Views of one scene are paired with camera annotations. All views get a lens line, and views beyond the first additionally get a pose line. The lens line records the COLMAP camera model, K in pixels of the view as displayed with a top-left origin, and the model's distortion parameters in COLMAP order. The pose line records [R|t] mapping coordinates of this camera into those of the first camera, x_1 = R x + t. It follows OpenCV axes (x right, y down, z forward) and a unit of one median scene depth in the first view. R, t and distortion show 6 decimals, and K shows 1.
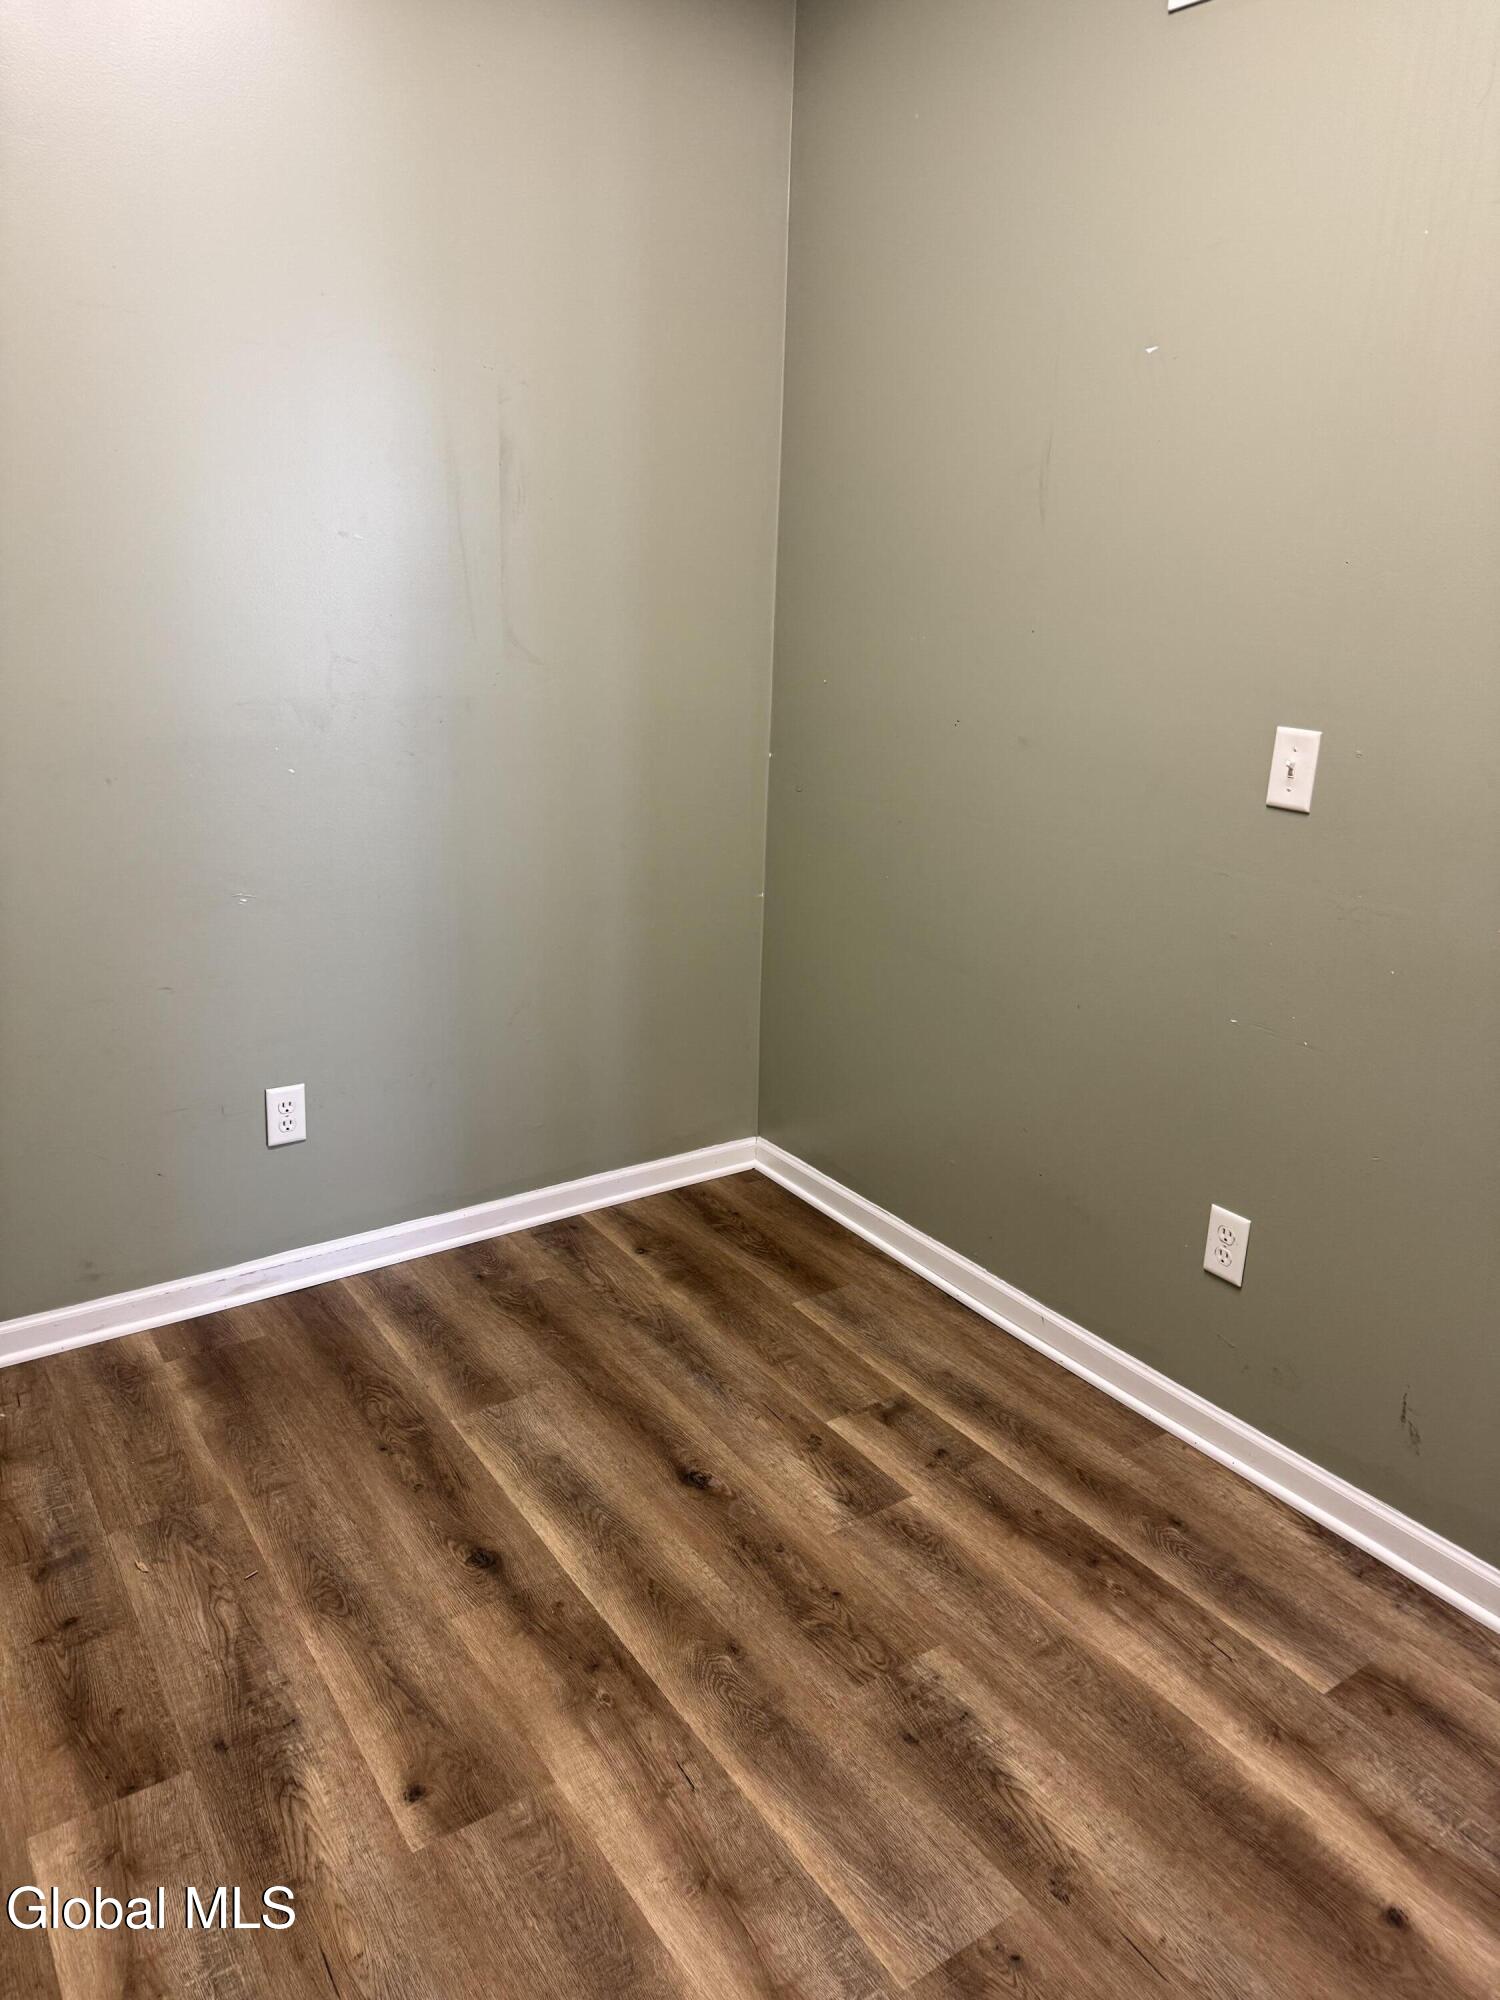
lens RADIAL K [[1400.8, 0, 761.8], [0, 1400.8, 1006.9], [0, 0, 1]] dist [0.057982, -0.066177]
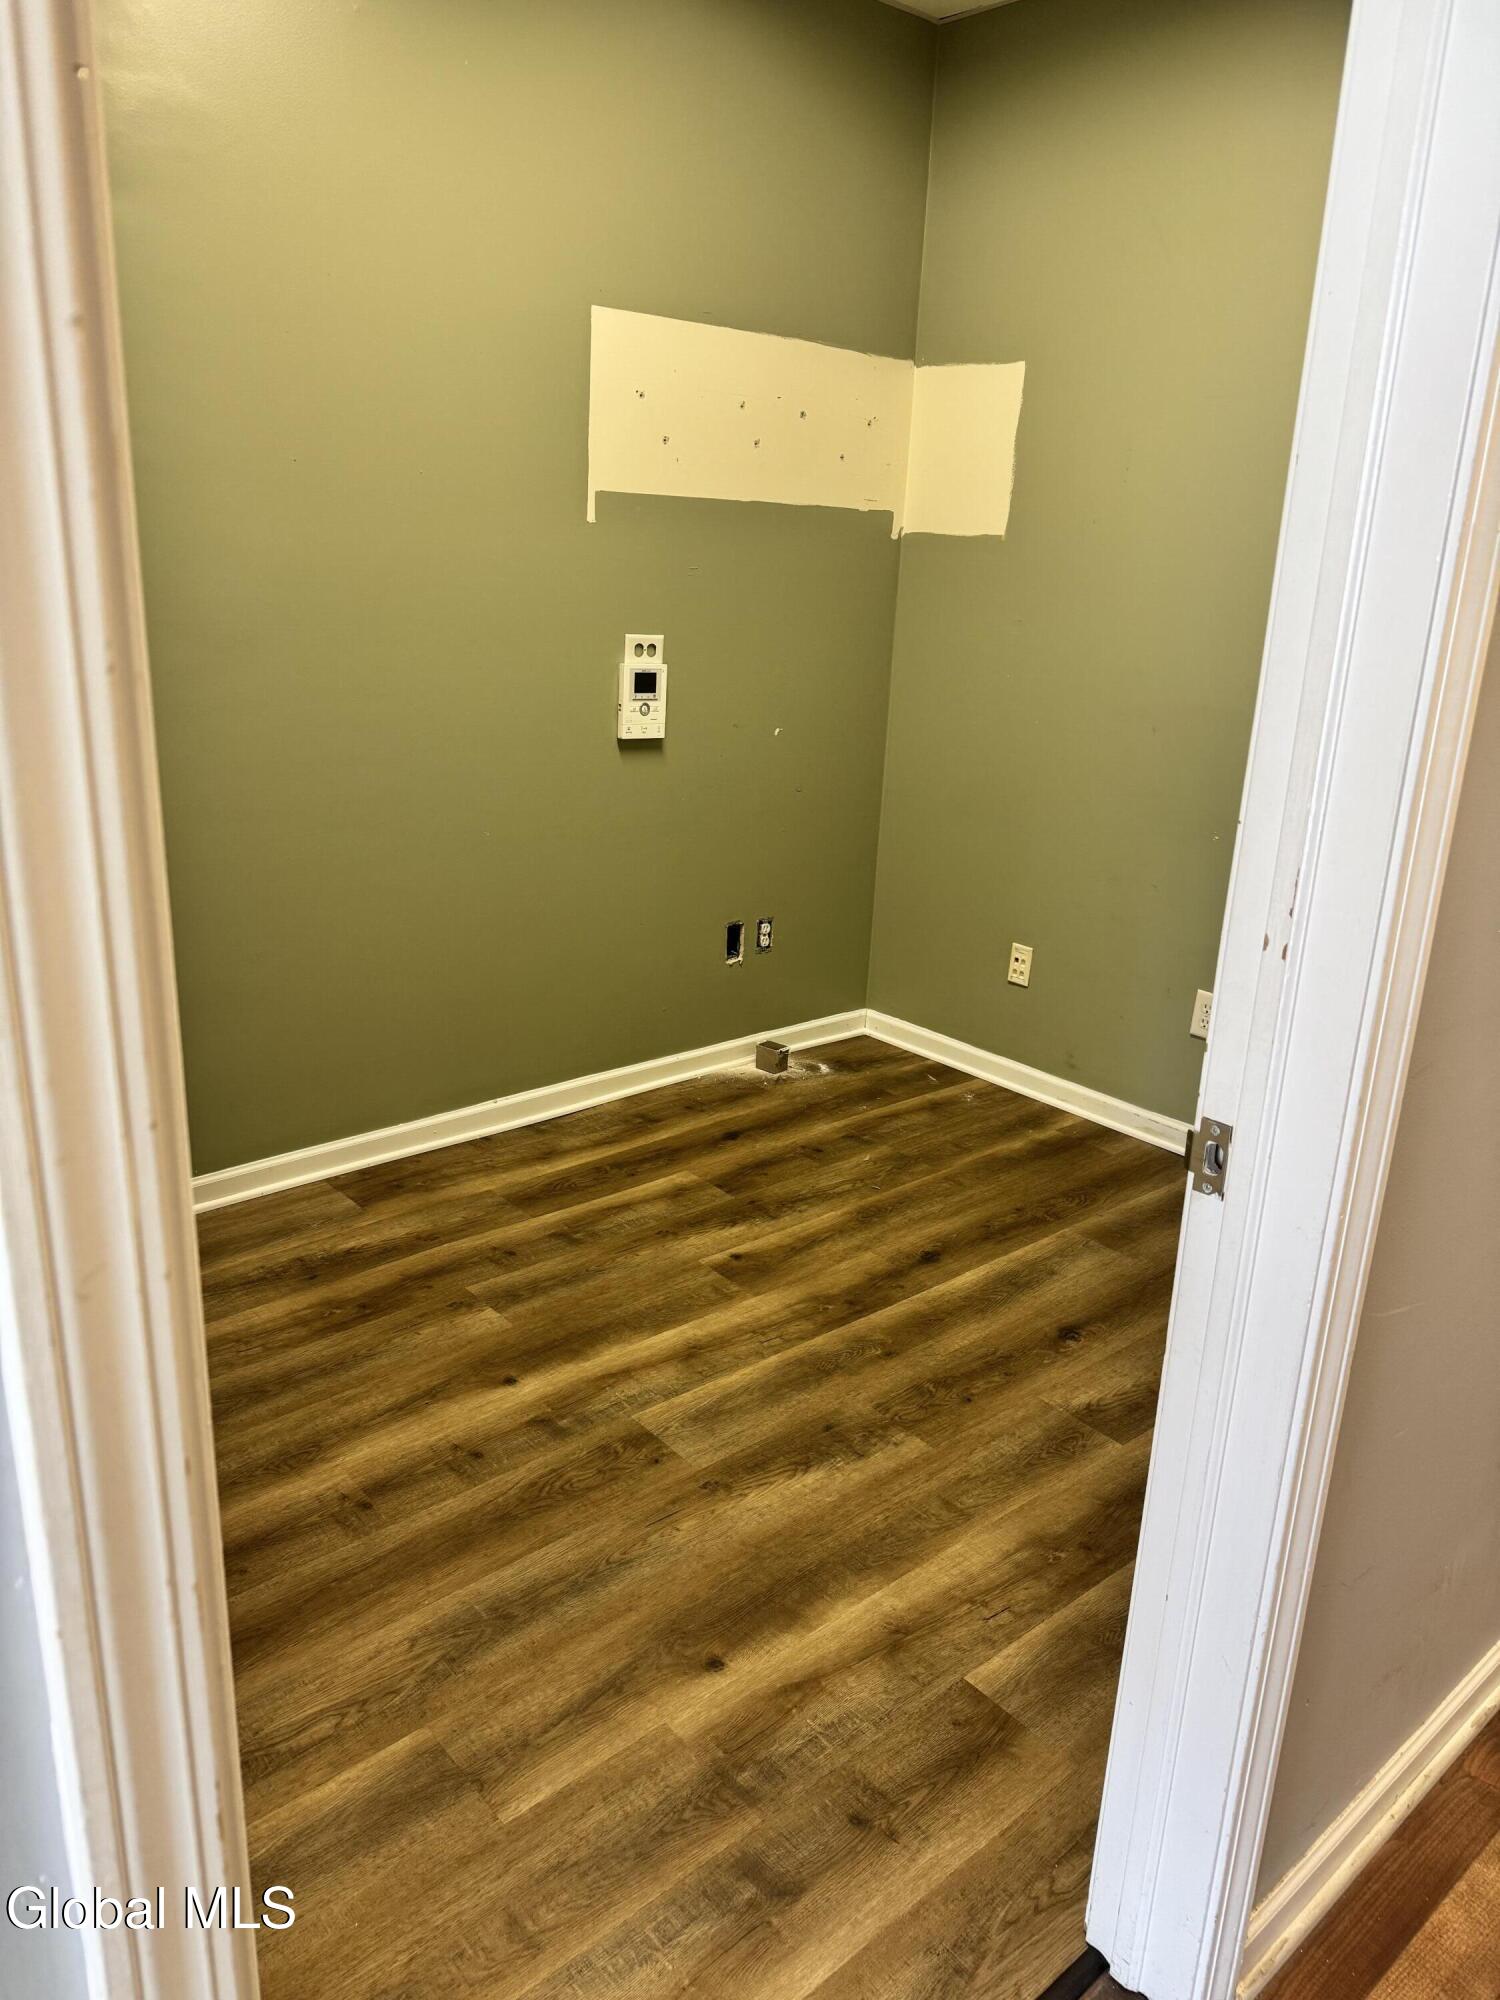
lens RADIAL K [[1400.8, 0, 748.2], [0, 1400.8, 996.6], [0, 0, 1]] dist [0.057982, -0.066177]
pose [[0.105188, 0.270962, -0.956825, 1.185390], [-0.344512, 0.912510, 0.220539, -0.110422], [0.932870, 0.306440, 0.189335, 0.527858]]
